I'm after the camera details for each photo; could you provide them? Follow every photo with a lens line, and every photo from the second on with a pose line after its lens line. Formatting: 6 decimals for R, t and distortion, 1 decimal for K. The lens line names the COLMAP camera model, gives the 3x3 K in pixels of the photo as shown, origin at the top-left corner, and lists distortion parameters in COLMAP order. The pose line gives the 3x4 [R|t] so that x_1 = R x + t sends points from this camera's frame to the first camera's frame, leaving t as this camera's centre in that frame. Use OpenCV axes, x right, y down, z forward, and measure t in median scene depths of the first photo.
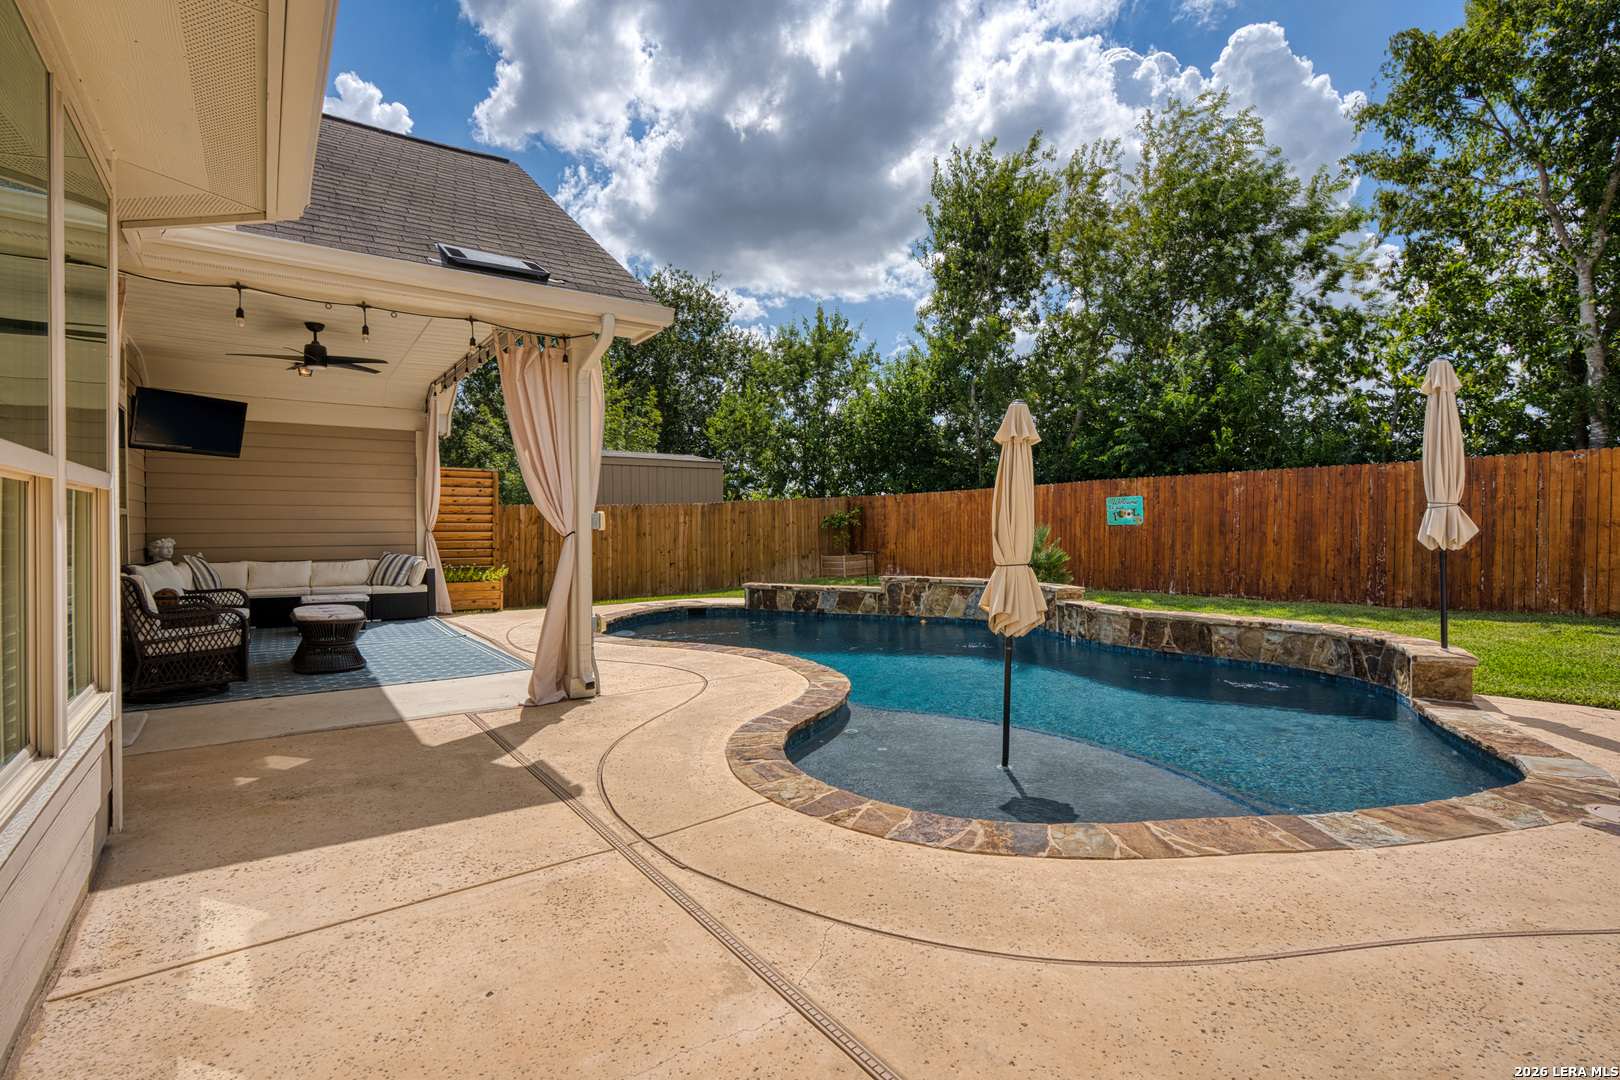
lens RADIAL K [[738.2, 0, 797.7], [0, 738.2, 540.0], [0, 0, 1]] dist [-0.009144, 0.004344]
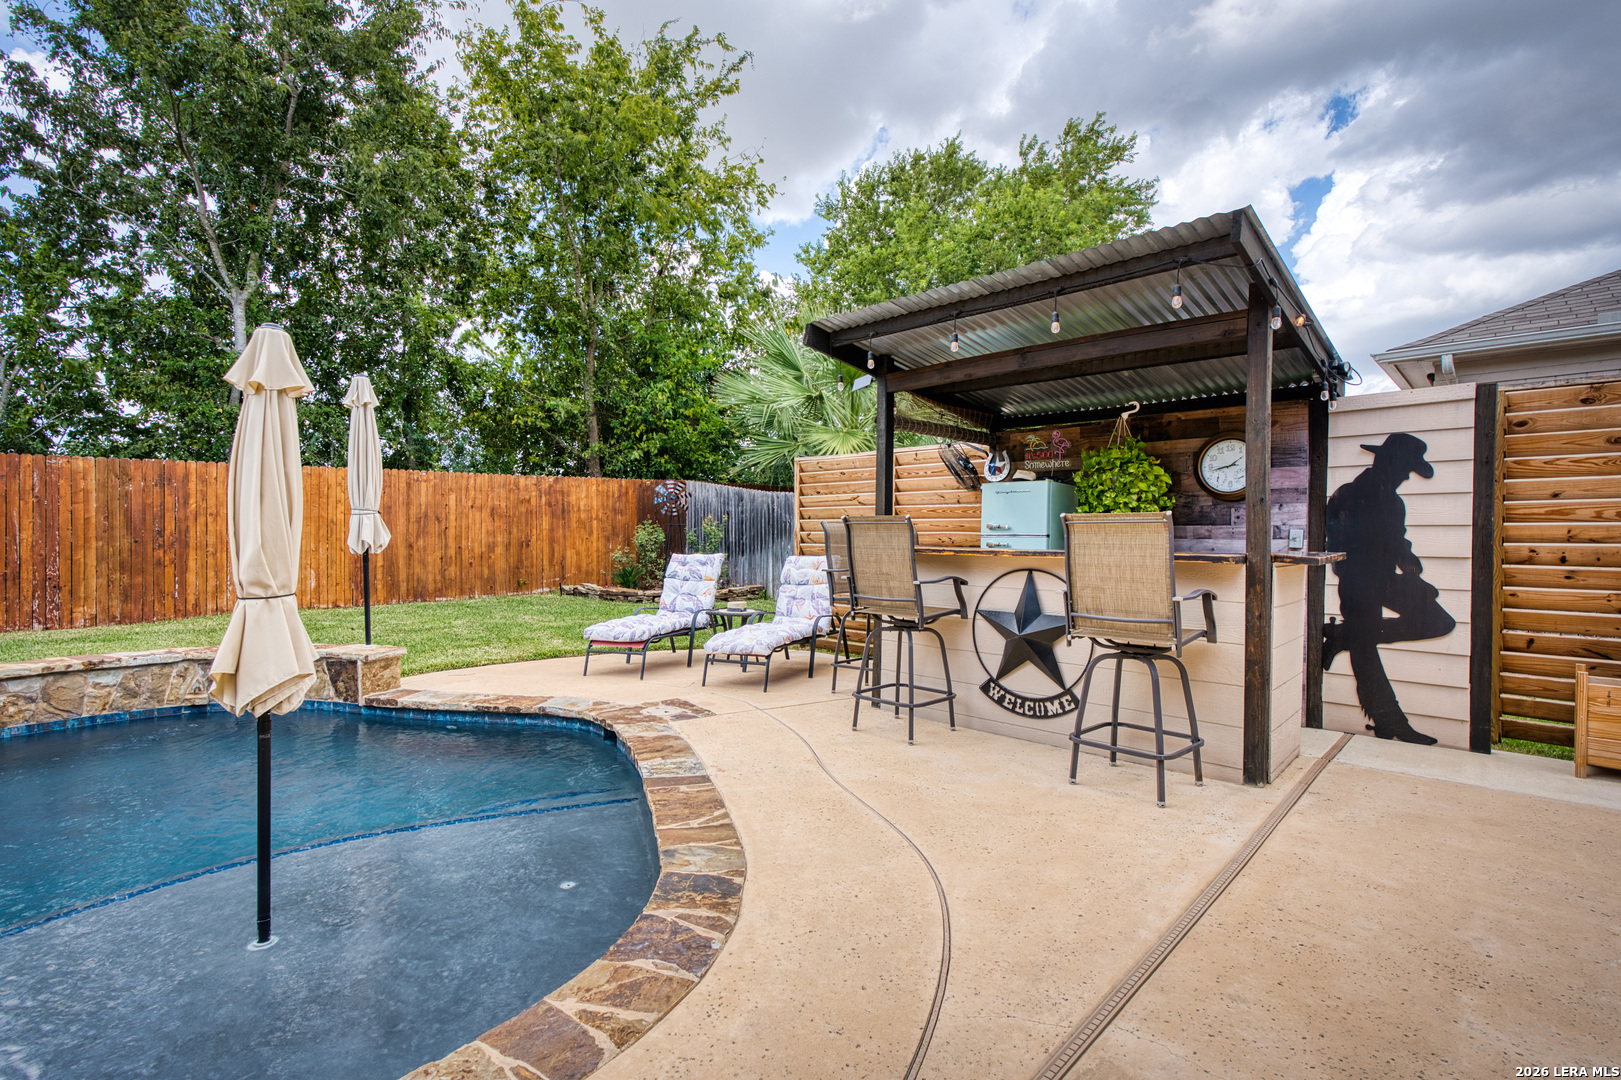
lens RADIAL K [[738.6, 0, 828.3], [0, 738.6, 542.5], [0, 0, 1]] dist [-0.009144, 0.004344]
pose [[-0.190885, -0.011783, 0.981542, -0.173239], [0.016367, 0.999751, 0.015184, -0.005023], [-0.981476, 0.018964, -0.190645, 0.301194]]
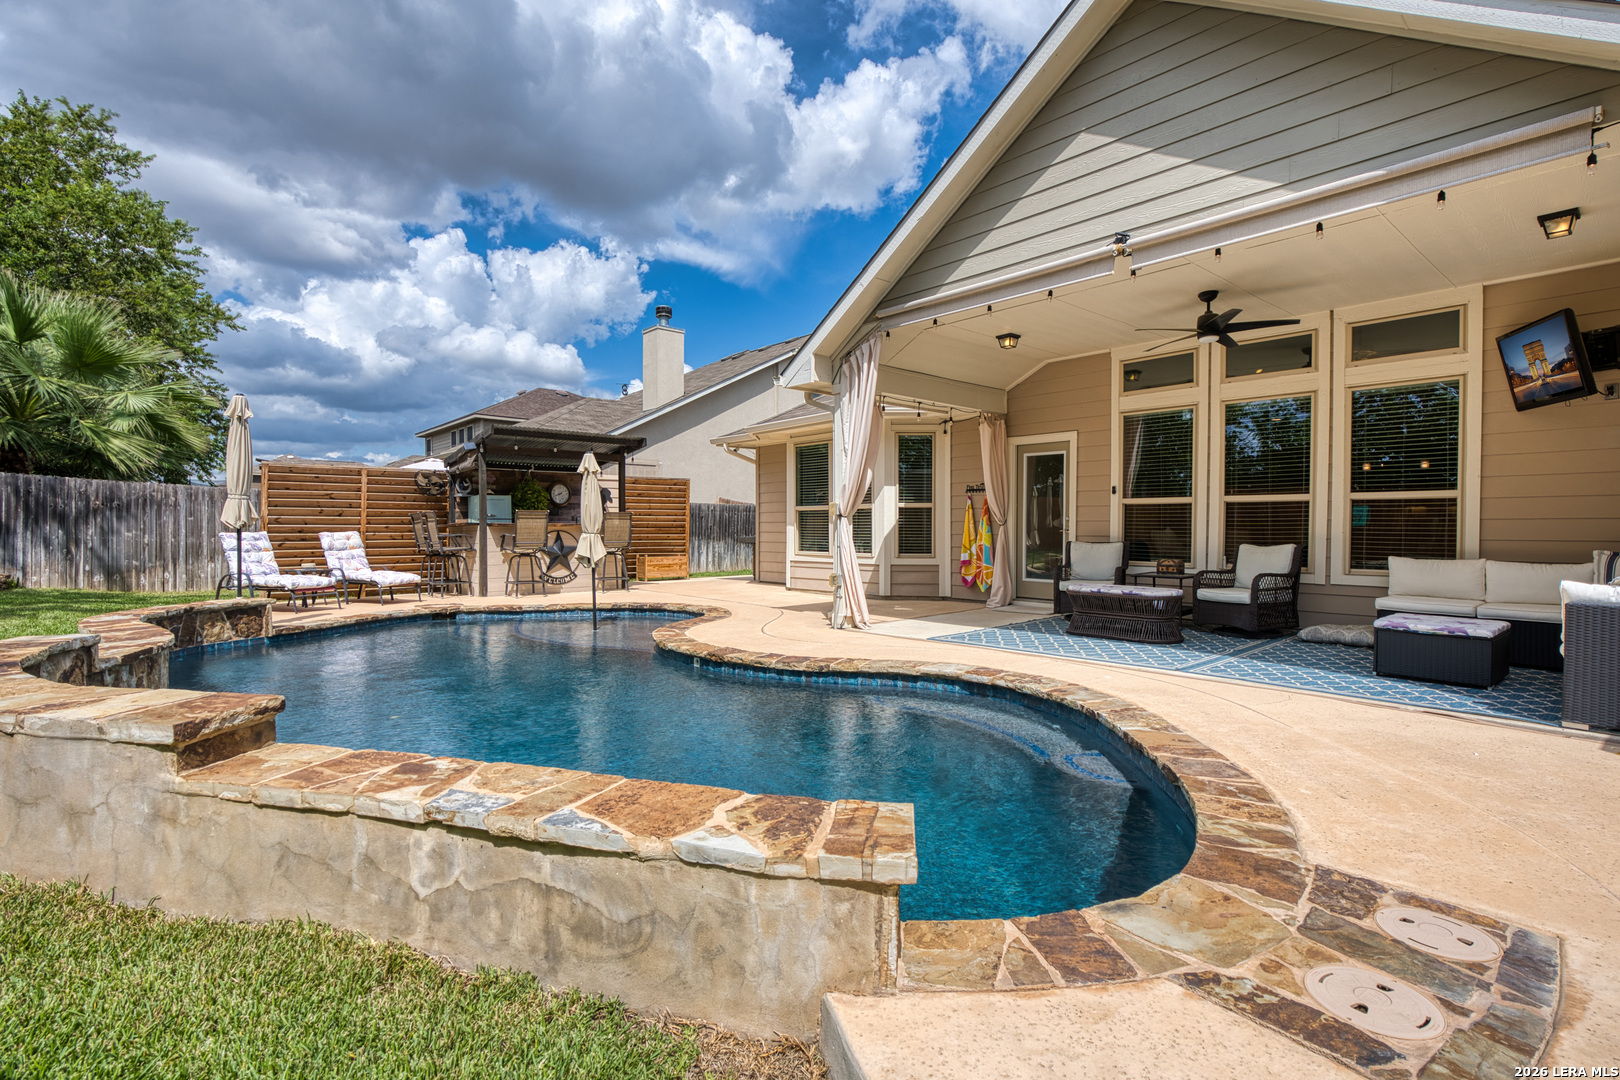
lens RADIAL K [[738.2, 0, 802.5], [0, 738.2, 535.4], [0, 0, 1]] dist [-0.009144, 0.004344]
pose [[-0.994937, 0.001435, -0.100489, -0.036172], [-0.001564, 0.999556, 0.029767, -0.009563], [0.100487, 0.029773, -0.994493, 1.376589]]
